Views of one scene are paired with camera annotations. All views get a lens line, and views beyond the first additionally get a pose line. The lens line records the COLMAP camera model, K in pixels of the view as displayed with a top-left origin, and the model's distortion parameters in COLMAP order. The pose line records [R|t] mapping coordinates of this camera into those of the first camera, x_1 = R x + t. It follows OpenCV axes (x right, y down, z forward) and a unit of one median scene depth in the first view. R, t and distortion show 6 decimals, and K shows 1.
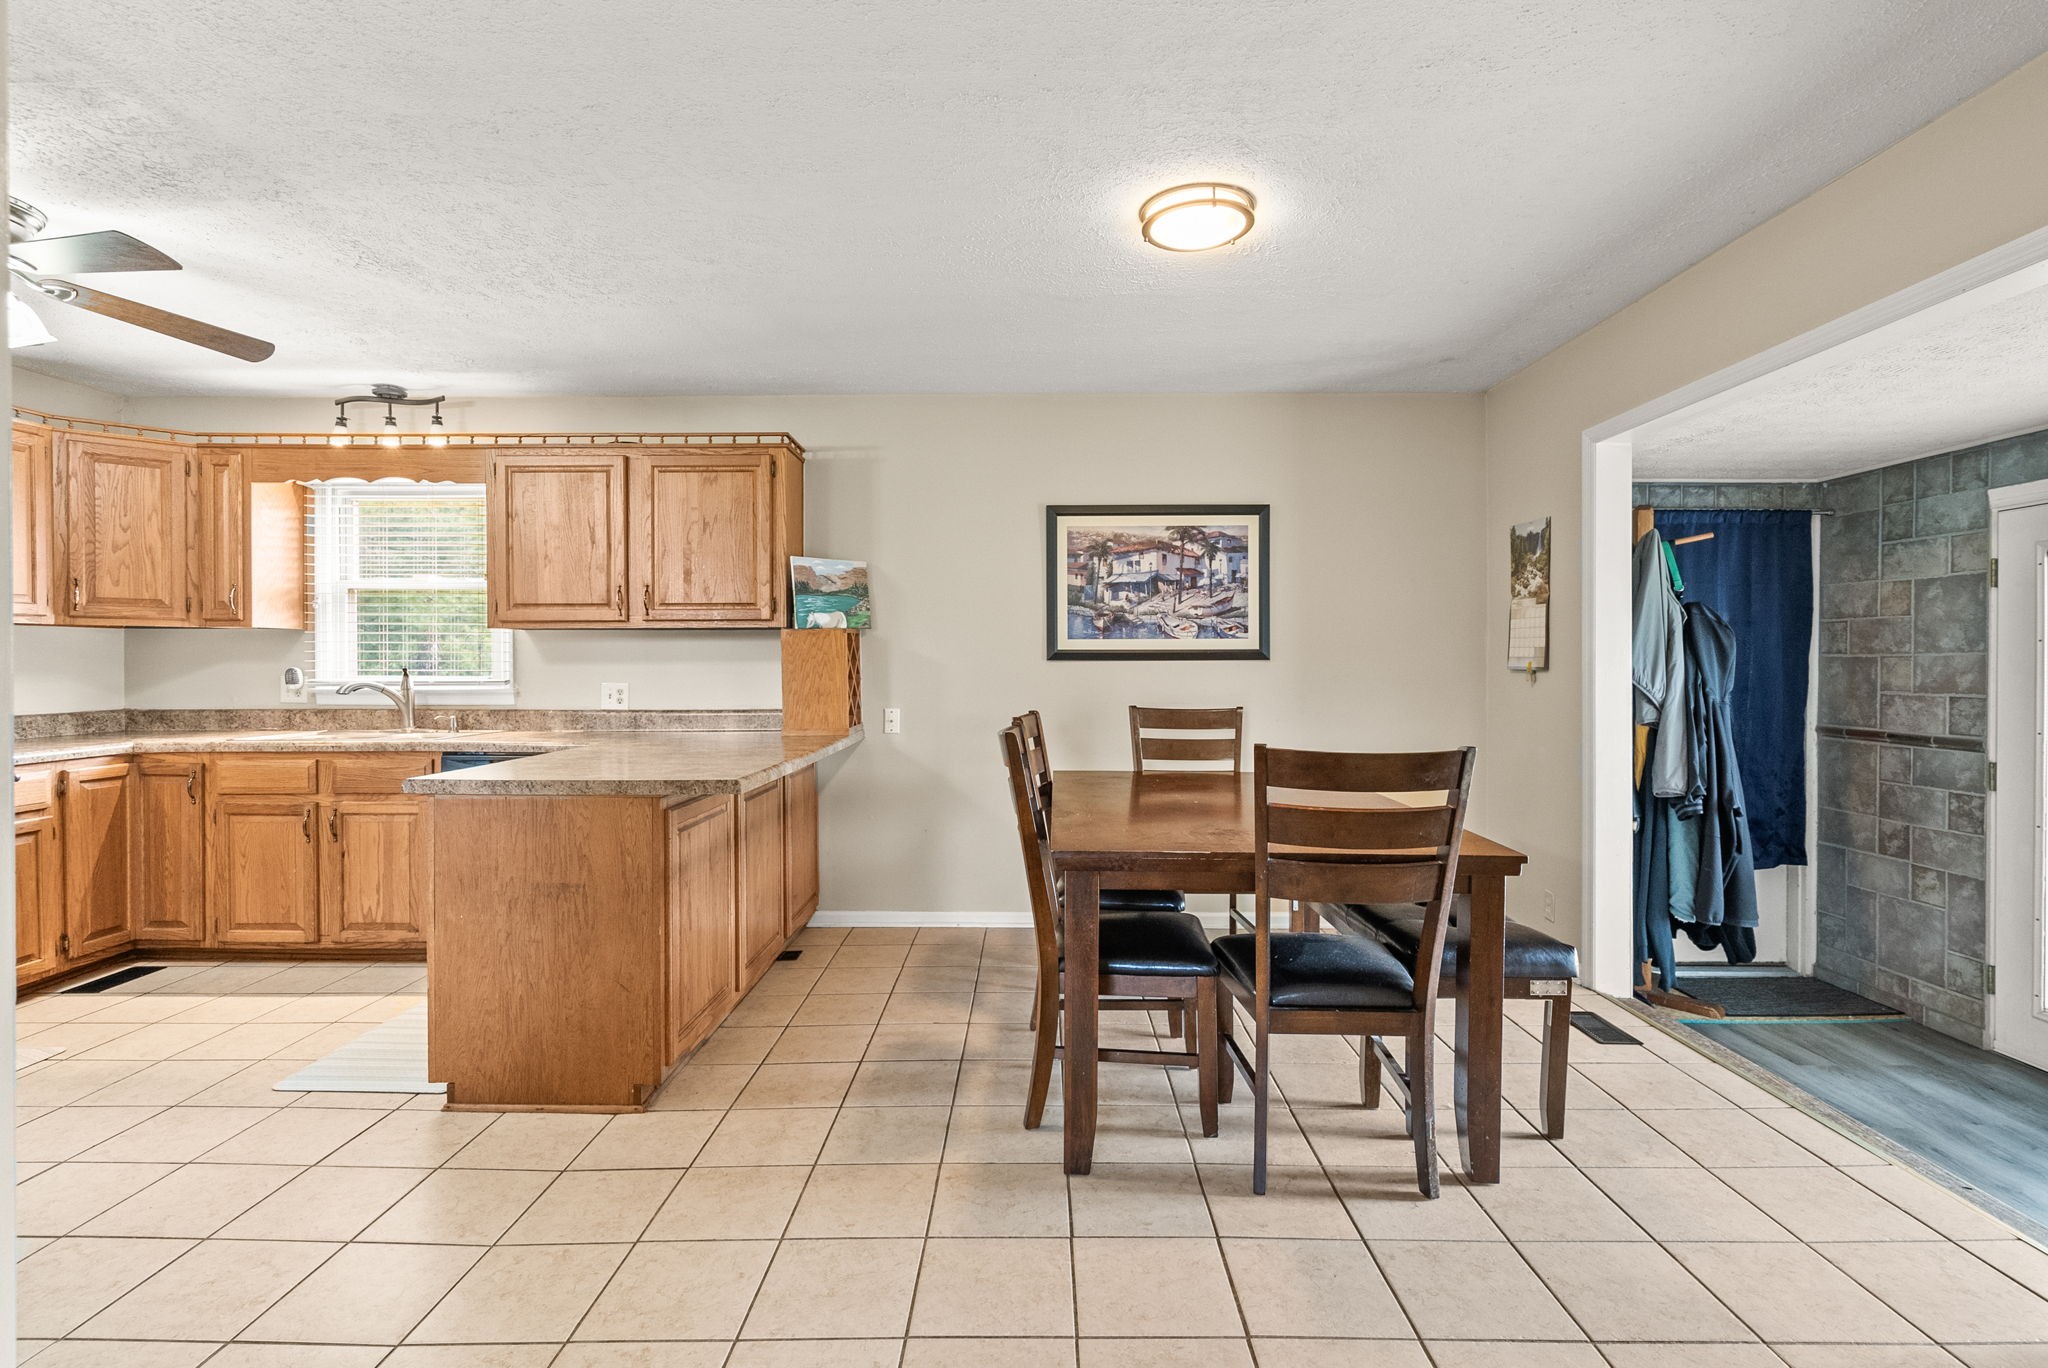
lens RADIAL K [[977.8, 0, 1029.3], [0, 977.8, 674.6], [0, 0, 1]] dist [0.005839, -0.000181]
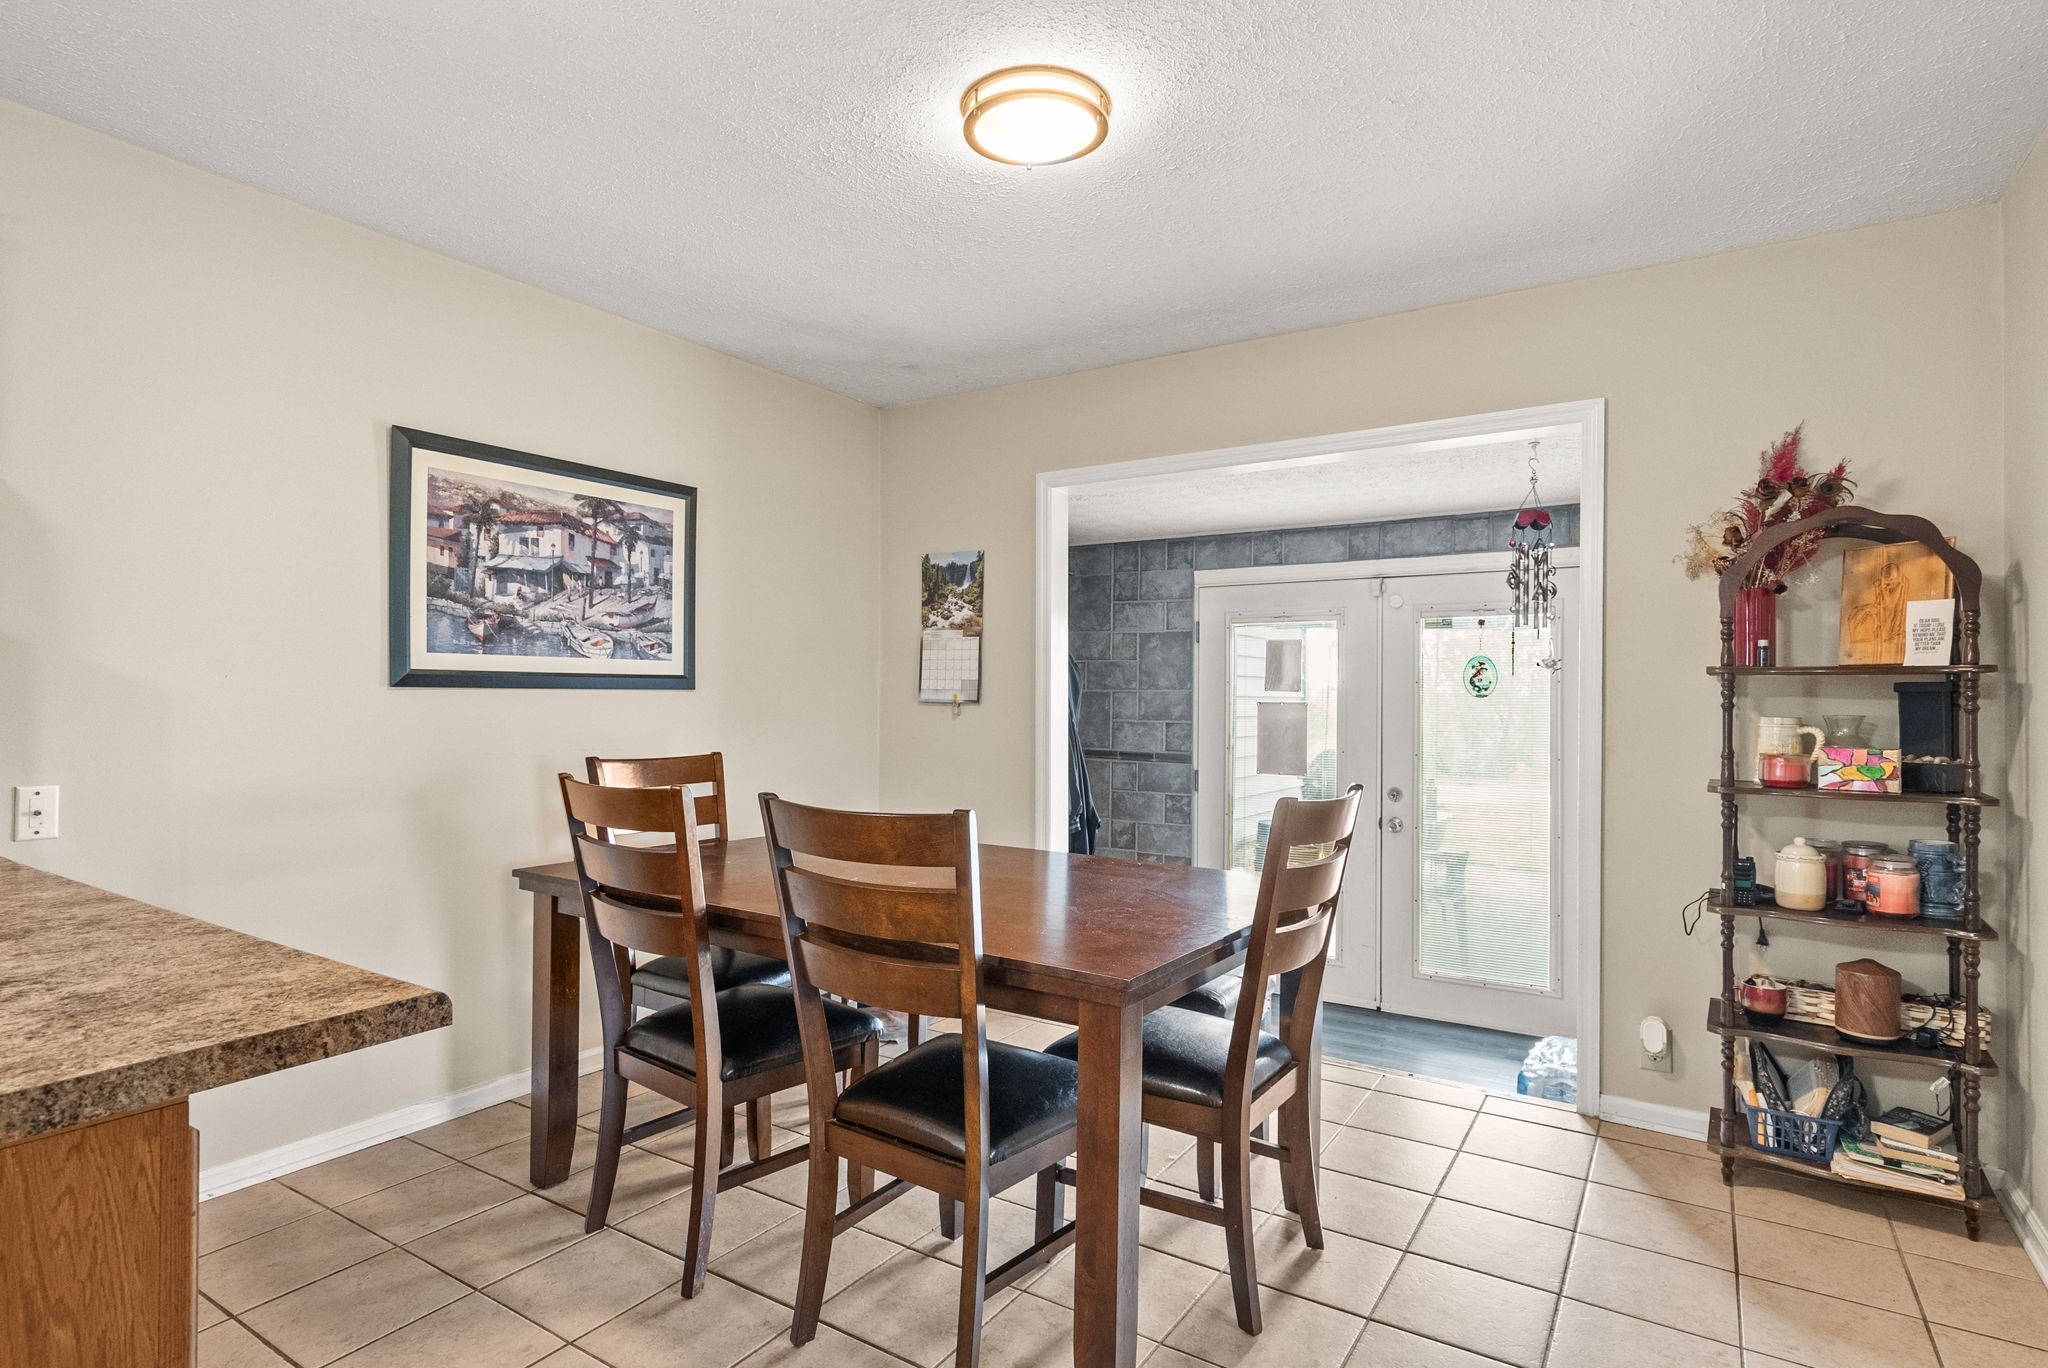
lens RADIAL K [[1050.4, 0, 1031.1], [0, 1050.4, 698.2], [0, 0, 1]] dist [0.002696, 0.000526]
pose [[0.540956, 0.002146, 0.841048, -0.335958], [0.000008, 0.999997, -0.002557, -0.006640], [-0.841051, 0.001390, 0.540954, 0.361450]]
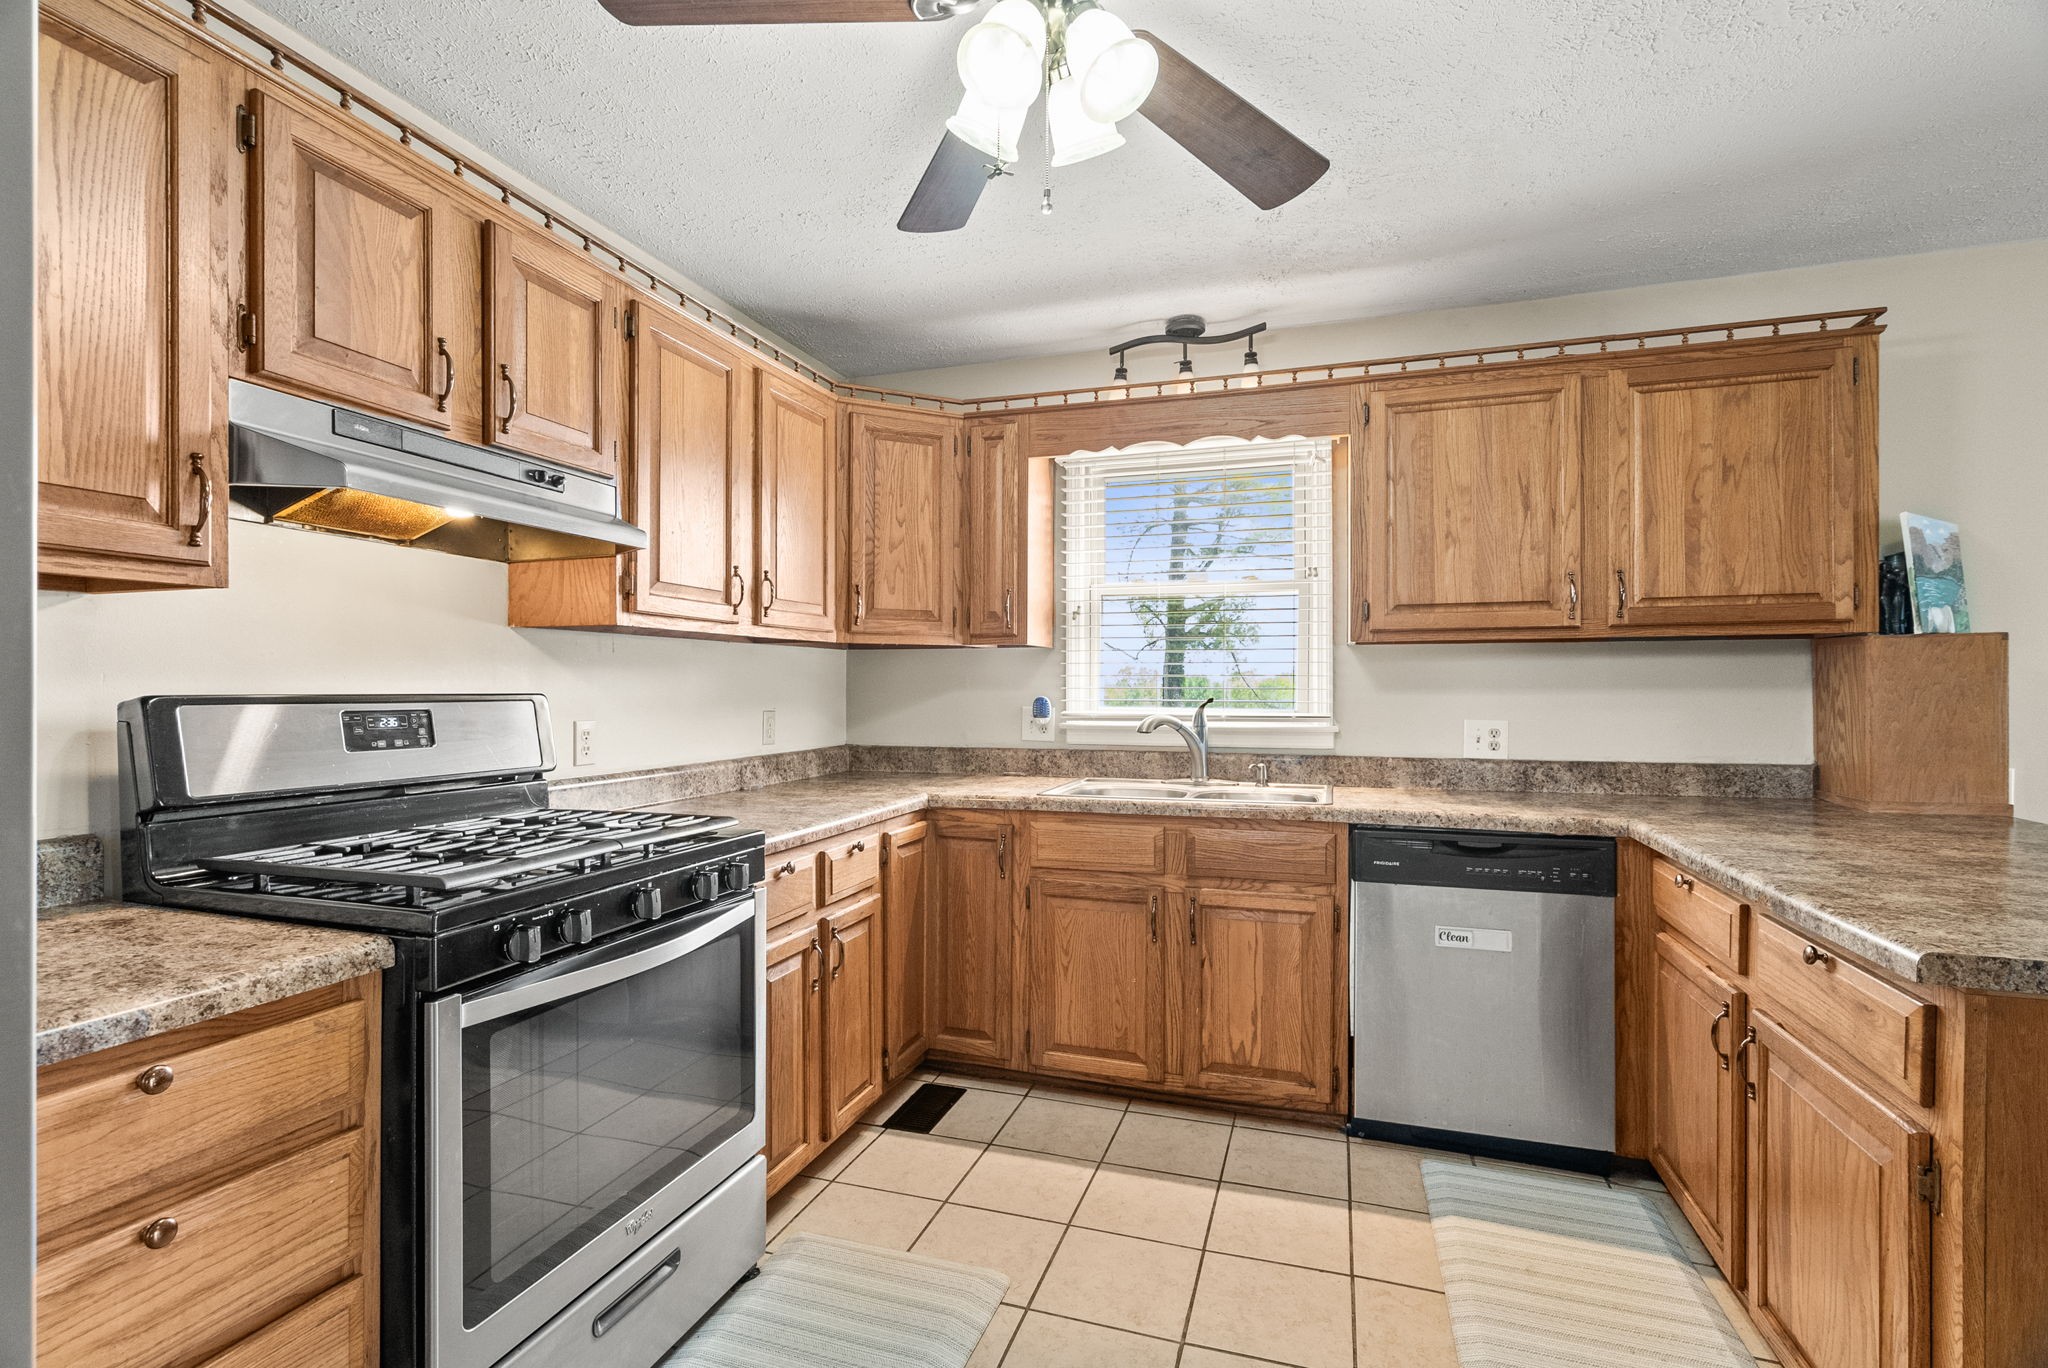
lens RADIAL K [[945.7, 0, 1025.5], [0, 945.7, 695.9], [0, 0, 1]] dist [-0.008805, 0.002669]
pose [[0.953090, 0.002463, -0.302676, -0.573031], [-0.004006, 0.999982, -0.004478, -0.004629], [0.302659, 0.005480, 0.953083, 0.292495]]
